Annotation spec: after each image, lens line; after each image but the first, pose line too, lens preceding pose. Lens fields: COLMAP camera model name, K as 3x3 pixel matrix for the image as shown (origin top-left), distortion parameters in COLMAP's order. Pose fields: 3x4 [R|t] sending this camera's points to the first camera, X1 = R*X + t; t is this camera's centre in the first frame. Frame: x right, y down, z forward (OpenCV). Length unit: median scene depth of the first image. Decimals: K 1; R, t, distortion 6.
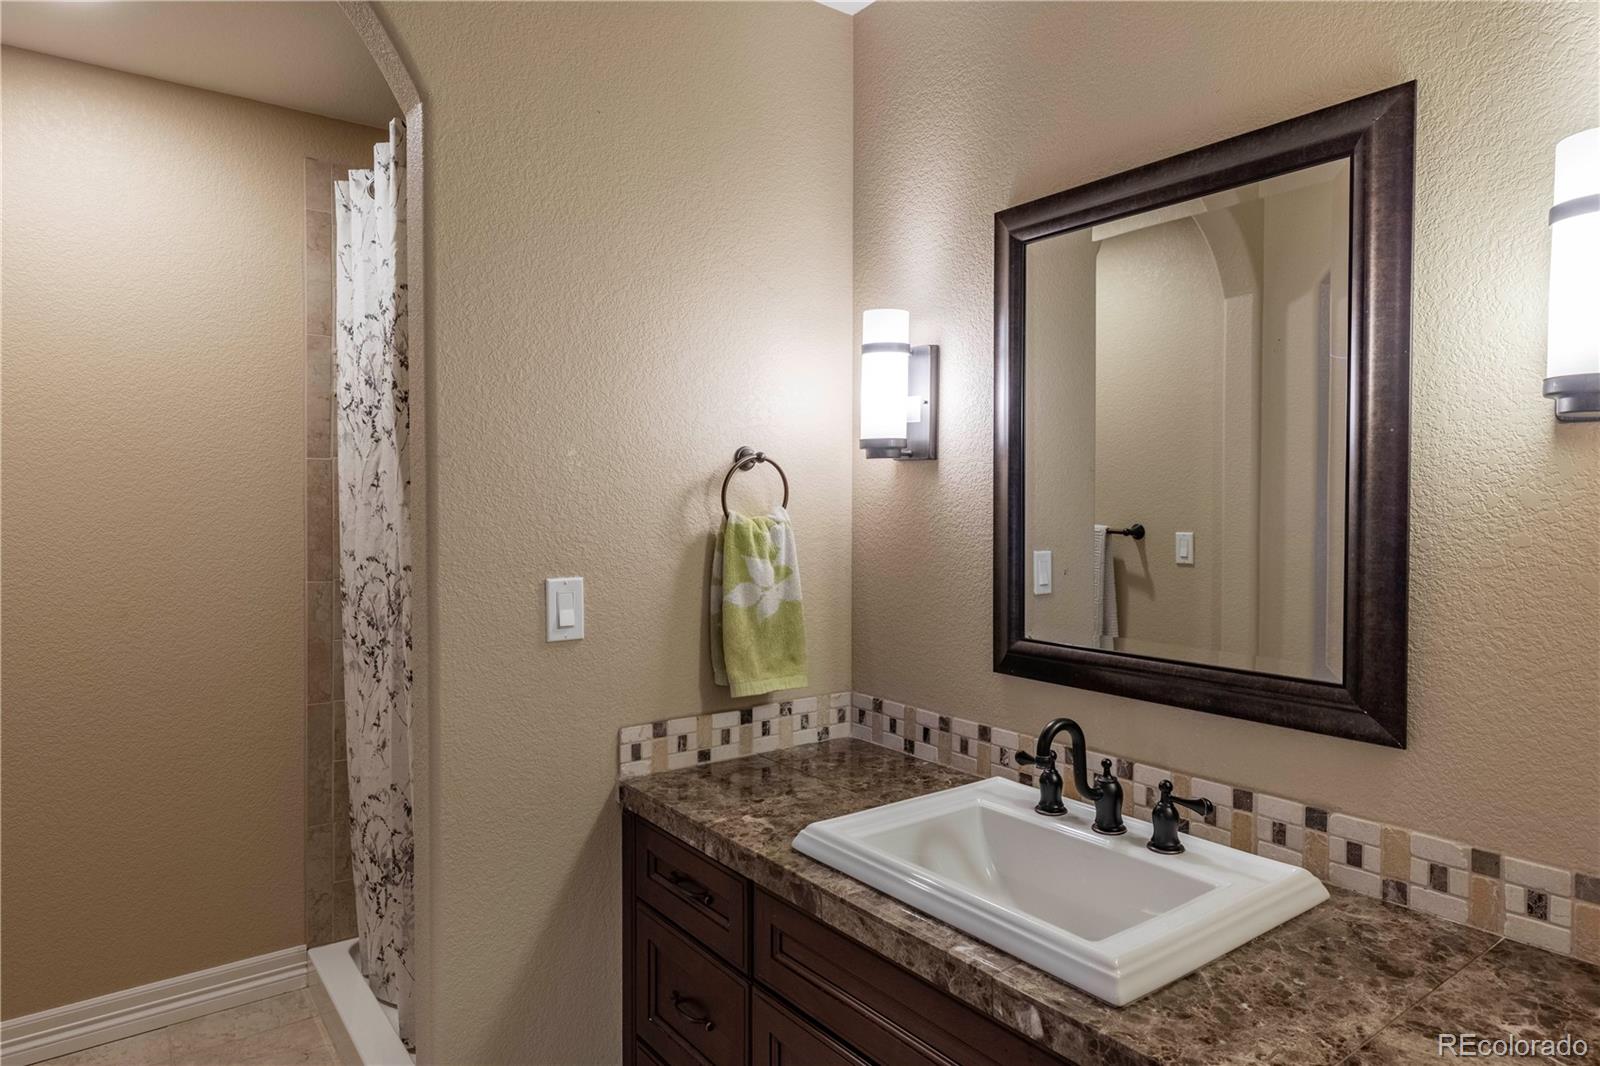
lens RADIAL K [[954.7, 0, 791.3], [0, 954.7, 530.5], [0, 0, 1]] dist [-0.006115, -0.001147]
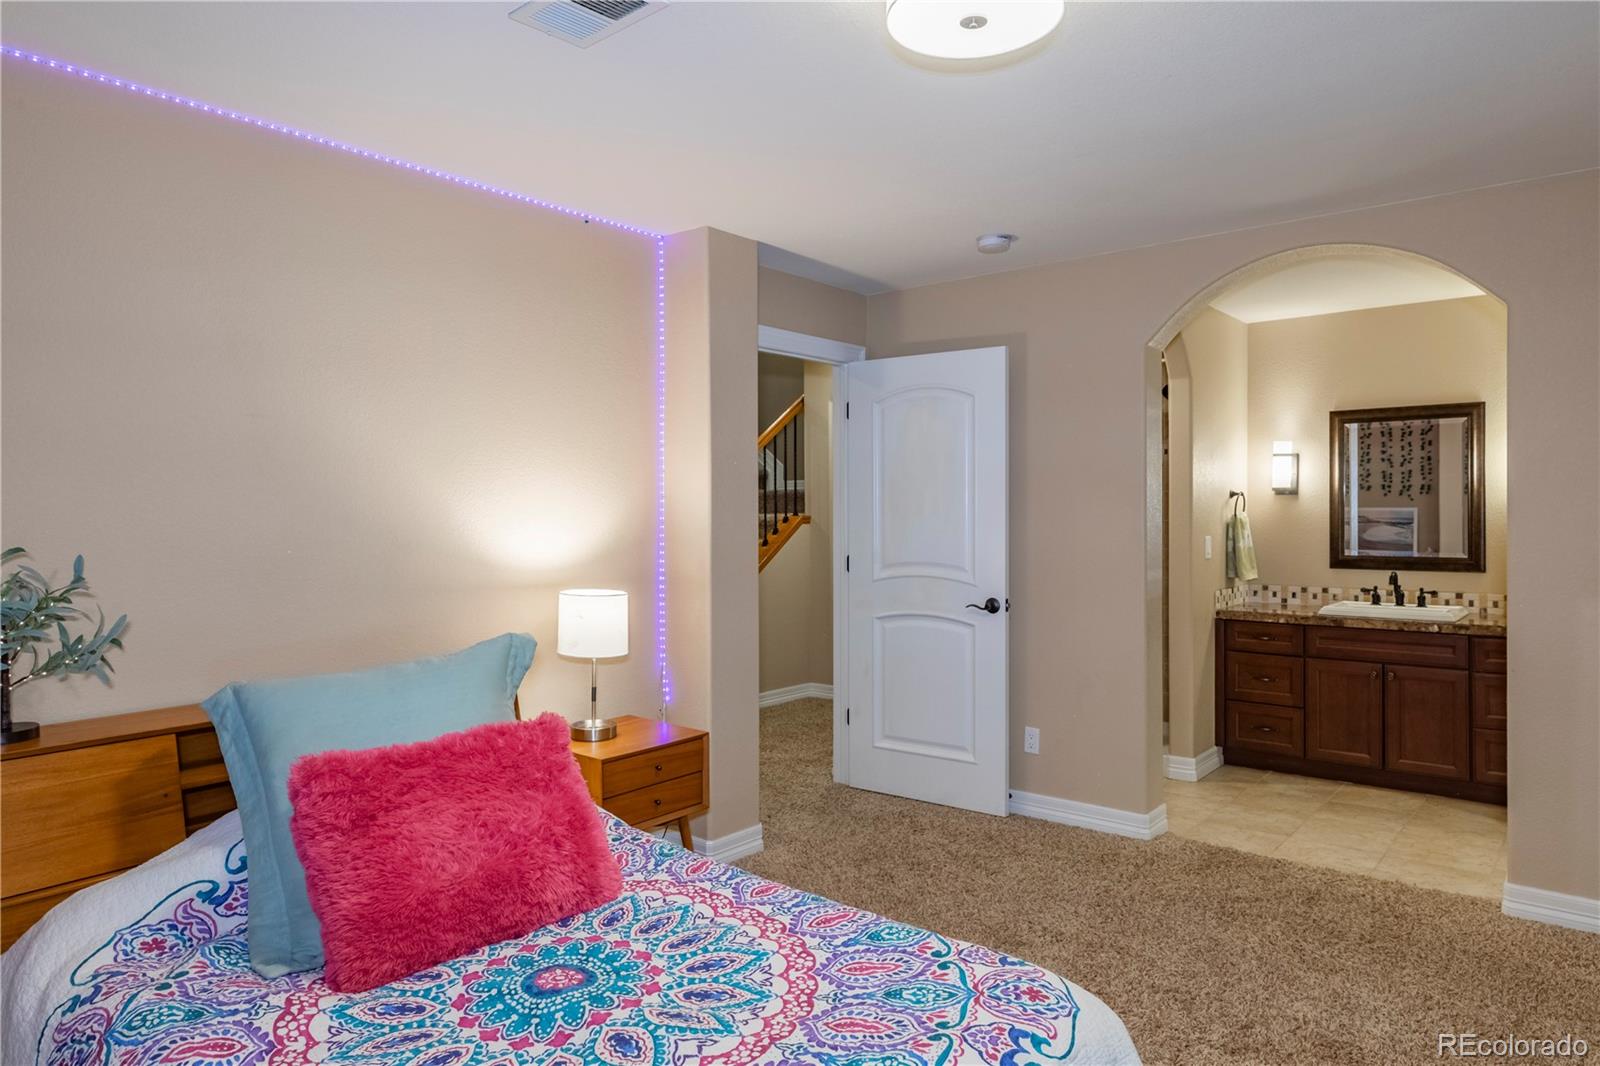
lens RADIAL K [[954.7, 0, 809.8], [0, 954.7, 527.1], [0, 0, 1]] dist [-0.006115, -0.001147]
pose [[0.974412, -0.004896, 0.224717, -1.957763], [0.009119, 0.999801, -0.017758, 0.058487], [-0.224585, 0.019353, 0.974262, -1.455242]]
